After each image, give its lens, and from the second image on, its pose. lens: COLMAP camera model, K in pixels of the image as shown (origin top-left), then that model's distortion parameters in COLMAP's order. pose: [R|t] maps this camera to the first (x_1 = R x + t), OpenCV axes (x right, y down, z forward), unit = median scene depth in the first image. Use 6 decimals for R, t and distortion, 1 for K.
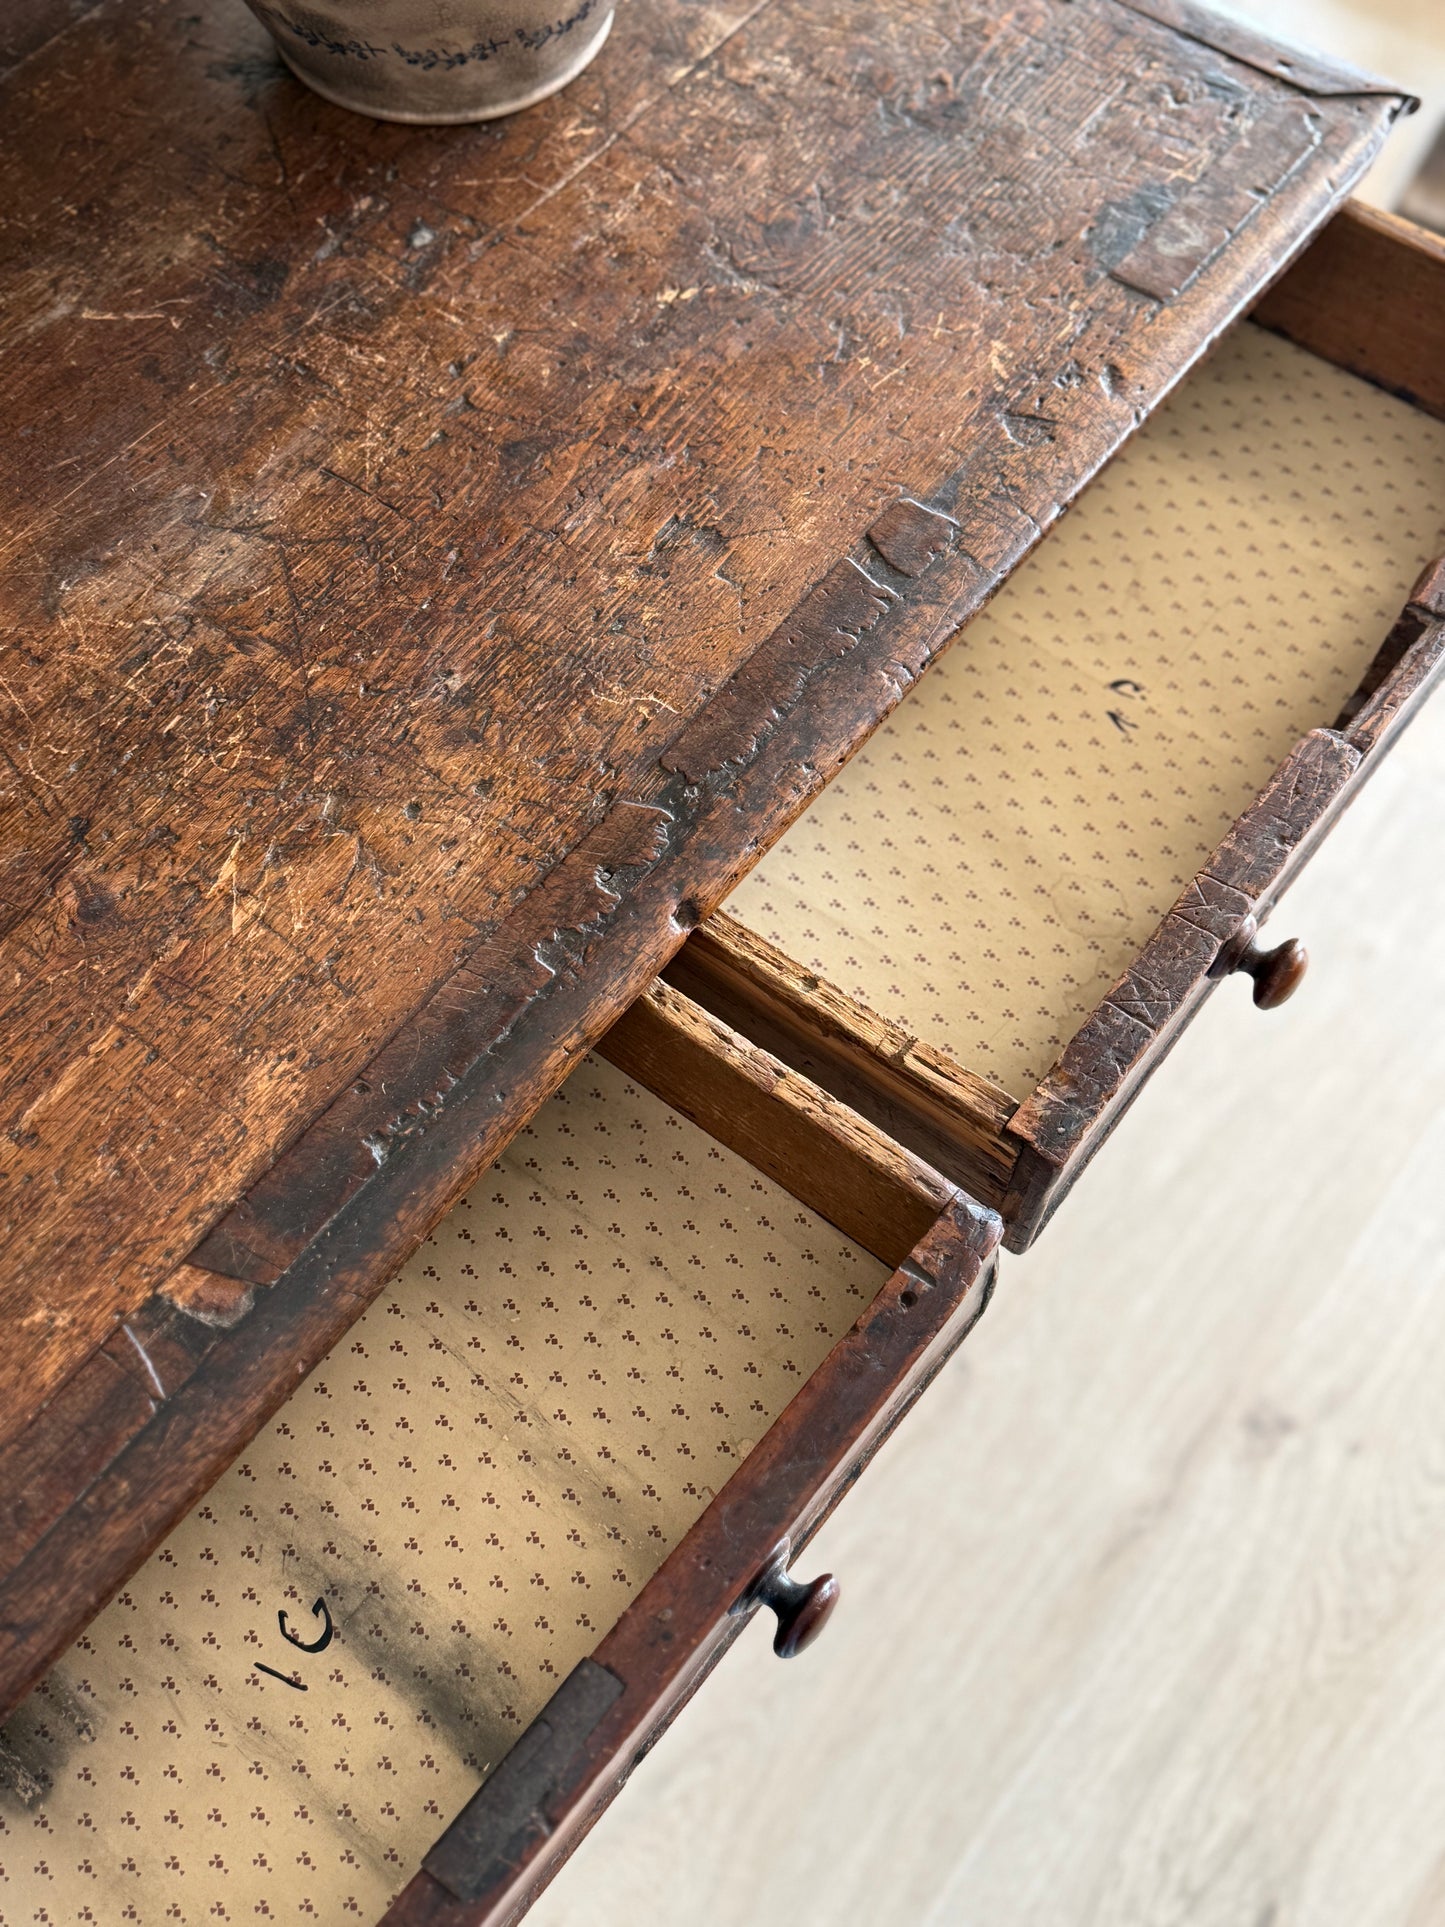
lens RADIAL K [[2031.8, 0, 728.1], [0, 2031.8, 900.0], [0, 0, 1]] dist [0.086187, 0.000000]
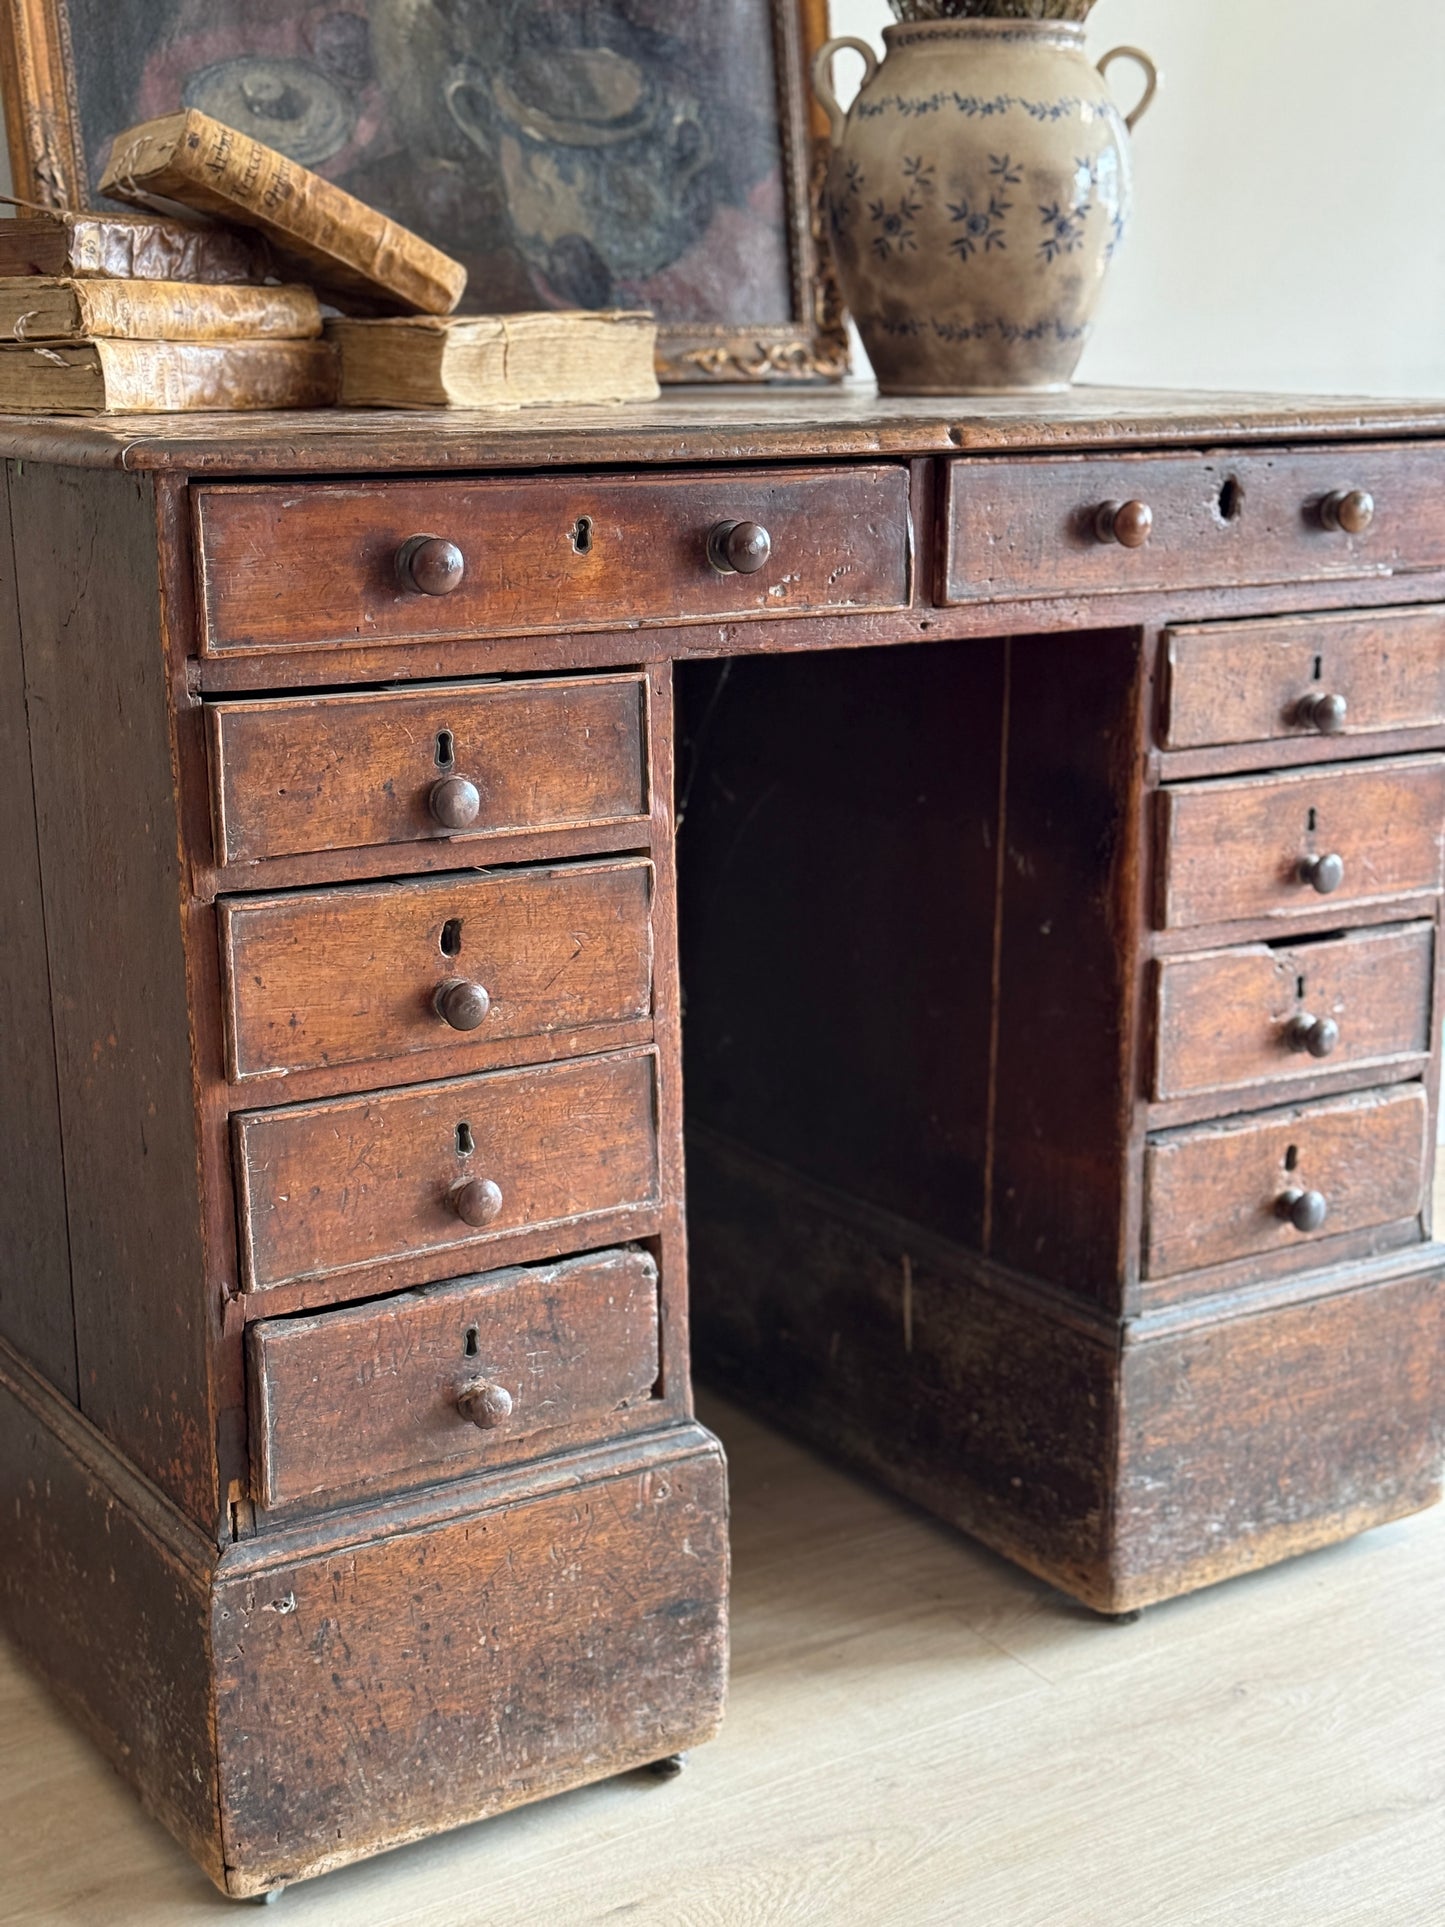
lens RADIAL K [[2684.0, 0, 725.7], [0, 2684.0, 965.1], [0, 0, 1]] dist [0.133970, 0.000000]
pose [[0.939079, 0.075616, -0.335281, 0.524339], [-0.297084, 0.669122, -0.681188, 1.674789], [0.172835, 0.739296, 0.650822, -0.193993]]
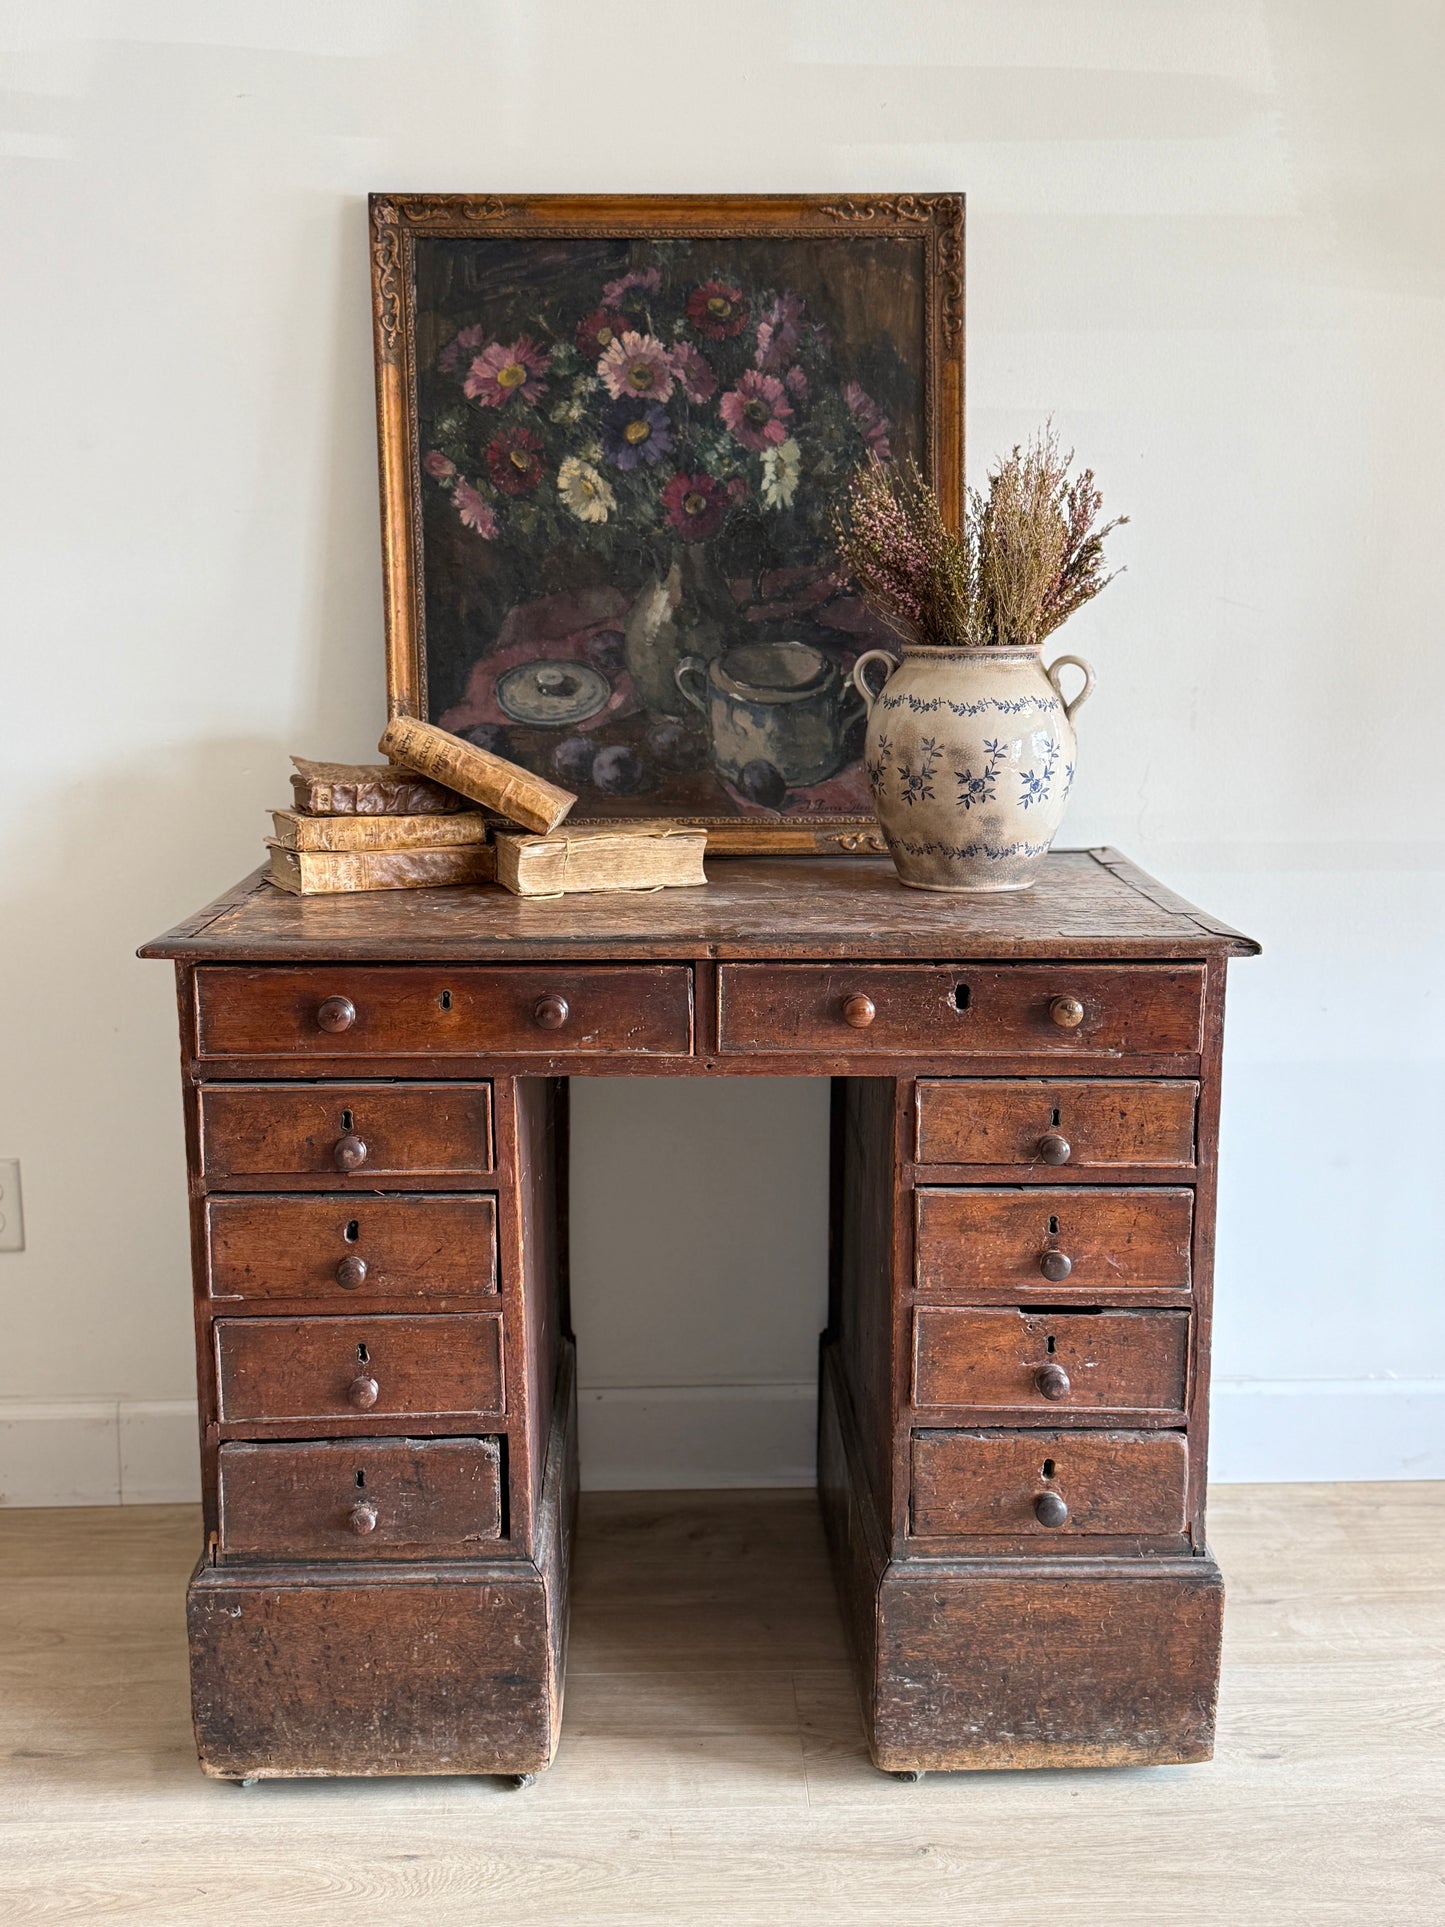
lens RADIAL K [[2031.8, 0, 727.3], [0, 2031.8, 951.1], [0, 0, 1]] dist [0.086187, 0.000000]
pose [[0.631898, 0.129024, -0.764236, 1.750859], [-0.674780, 0.576665, -0.460575, 1.054228], [0.381283, 0.806728, 0.451457, -0.186904]]
